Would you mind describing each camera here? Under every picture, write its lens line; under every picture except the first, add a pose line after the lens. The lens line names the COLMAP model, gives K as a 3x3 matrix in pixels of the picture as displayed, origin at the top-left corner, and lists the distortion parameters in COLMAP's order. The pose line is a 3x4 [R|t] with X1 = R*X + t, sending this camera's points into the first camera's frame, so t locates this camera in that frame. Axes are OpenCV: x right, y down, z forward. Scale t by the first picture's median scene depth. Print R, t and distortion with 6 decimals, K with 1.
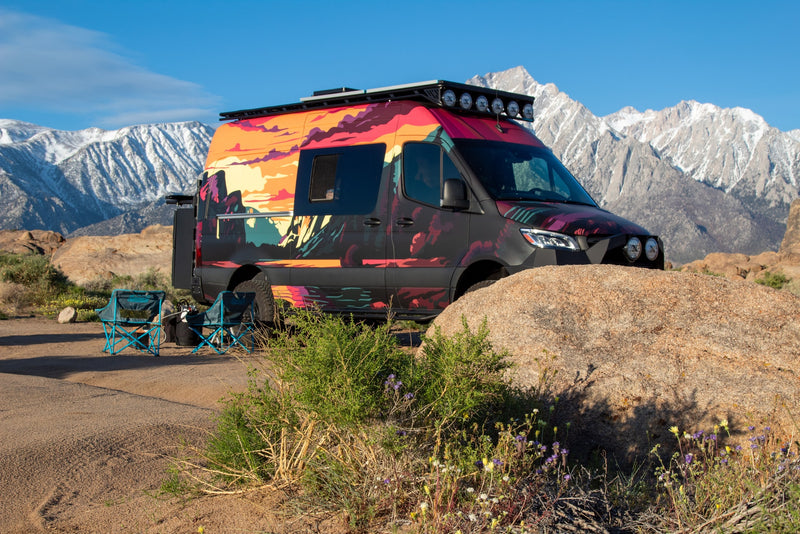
lens RADIAL K [[1369.6, 0, 400.6], [0, 1369.6, 265.0], [0, 0, 1]] dist [-0.043522, 0.000000]
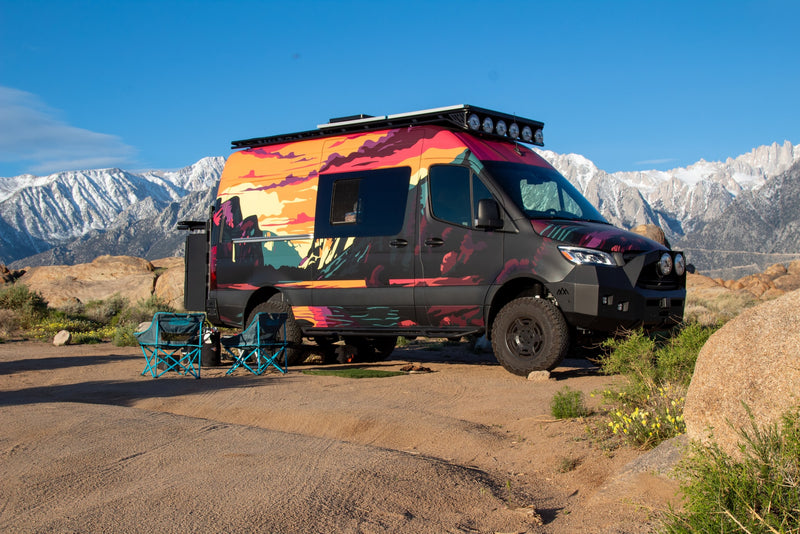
lens RADIAL K [[1174.5, 0, 404.1], [0, 1174.5, 263.0], [0, 0, 1]] dist [-0.030457, 0.000000]
pose [[0.996134, -0.014587, 0.086625, -0.089253], [0.016389, 0.999663, -0.020126, 0.001582], [-0.086302, 0.021468, 0.996038, 0.112855]]
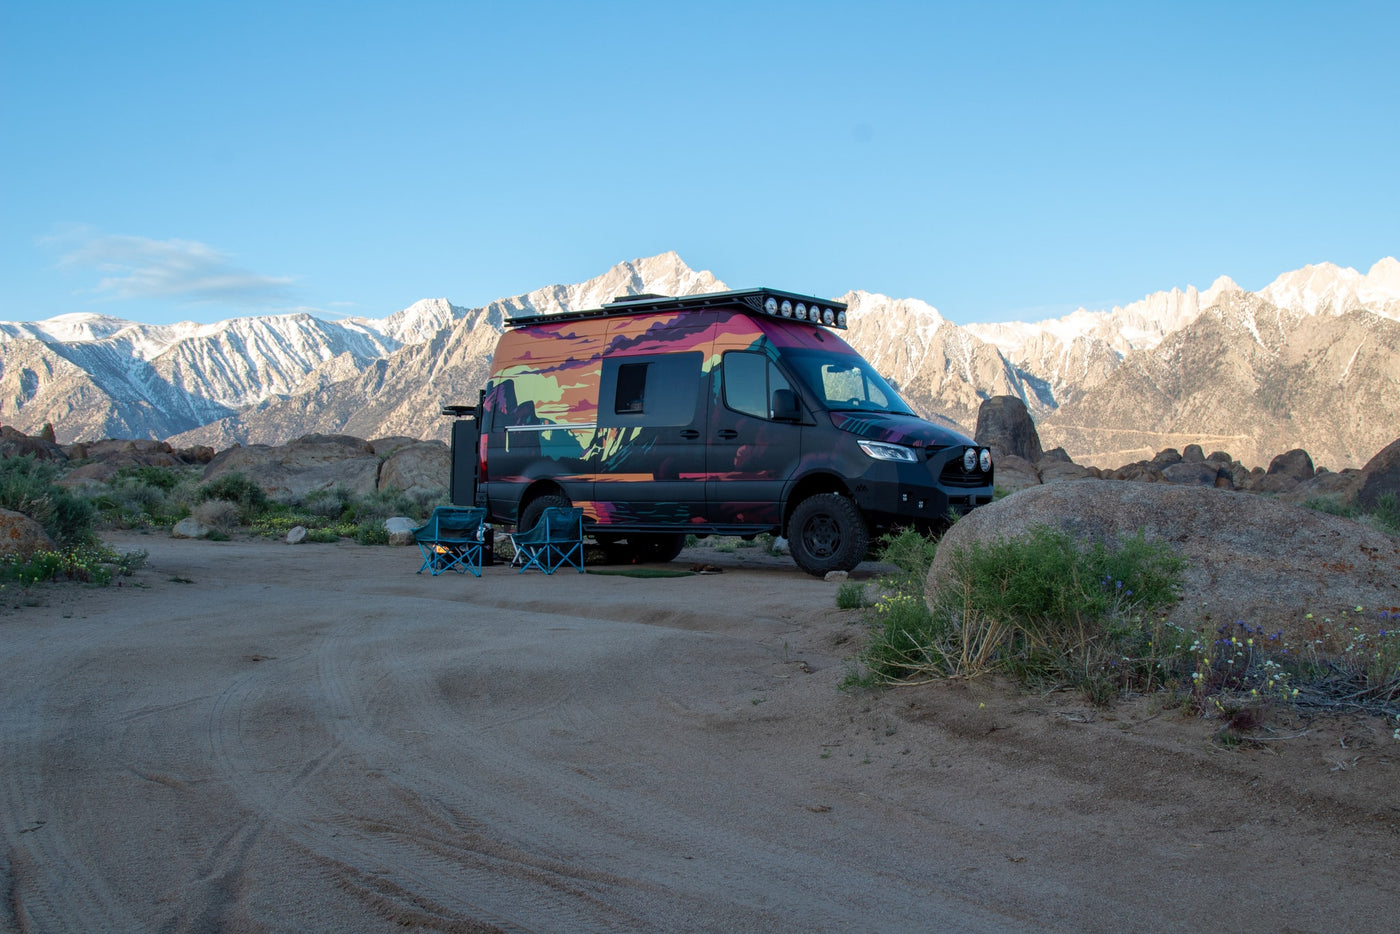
lens RADIAL K [[1547.0, 0, 693.9], [0, 1547.0, 474.9], [0, 0, 1]] dist [-0.076484, 0.000000]
pose [[0.995807, -0.009514, 0.090981, -0.111358], [0.009482, 0.999955, 0.000785, -0.003389], [-0.090984, 0.000081, 0.995852, -0.079492]]
